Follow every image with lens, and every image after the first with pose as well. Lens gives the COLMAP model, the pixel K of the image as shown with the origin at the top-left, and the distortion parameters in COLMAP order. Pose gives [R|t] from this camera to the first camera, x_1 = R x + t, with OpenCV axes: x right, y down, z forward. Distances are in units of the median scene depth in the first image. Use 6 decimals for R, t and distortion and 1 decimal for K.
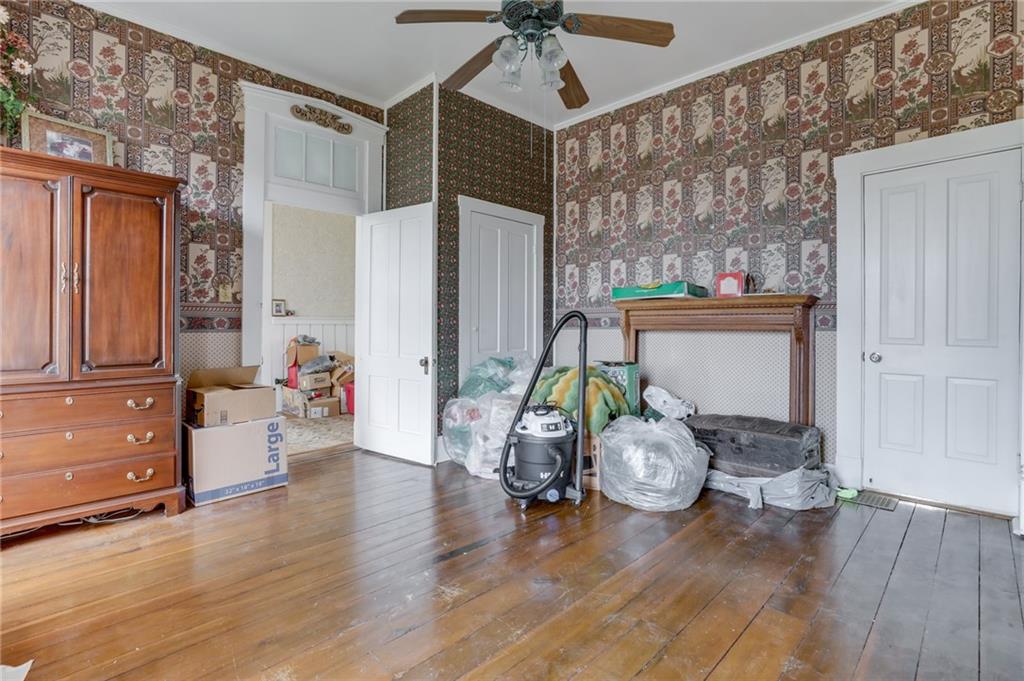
lens RADIAL K [[467.7, 0, 496.2], [0, 467.7, 321.9], [0, 0, 1]] dist [-0.027751, 0.011768]
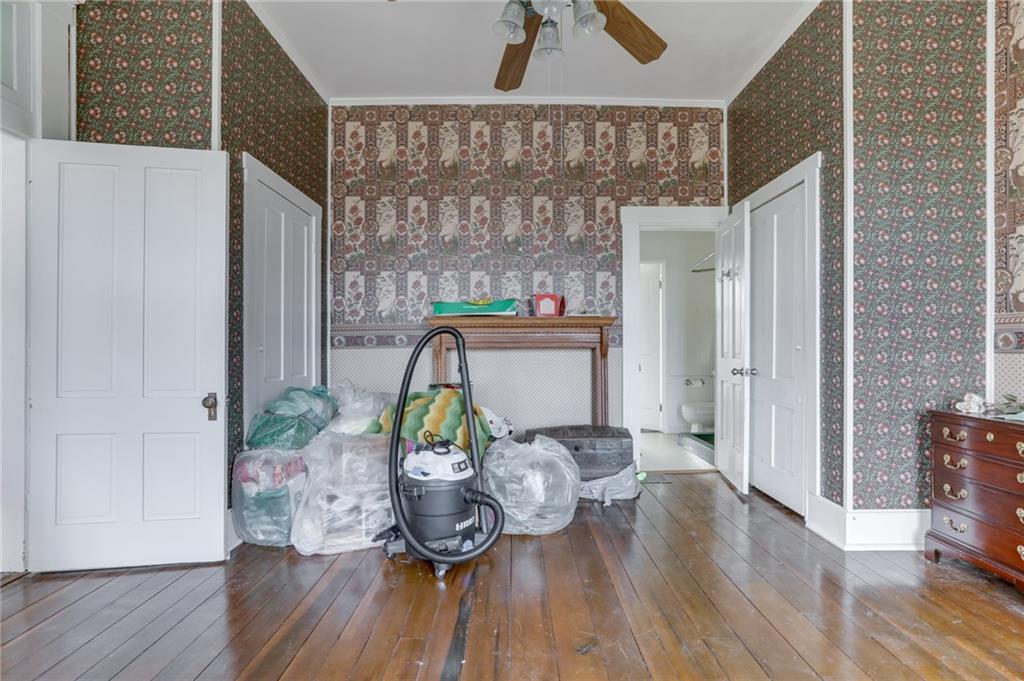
lens RADIAL K [[467.7, 0, 513.1], [0, 467.7, 346.7], [0, 0, 1]] dist [-0.027751, 0.011768]
pose [[0.717326, -0.004864, 0.696721, -0.297189], [-0.002195, 0.999955, 0.009241, 0.005790], [-0.696734, -0.008158, 0.717283, 0.268434]]
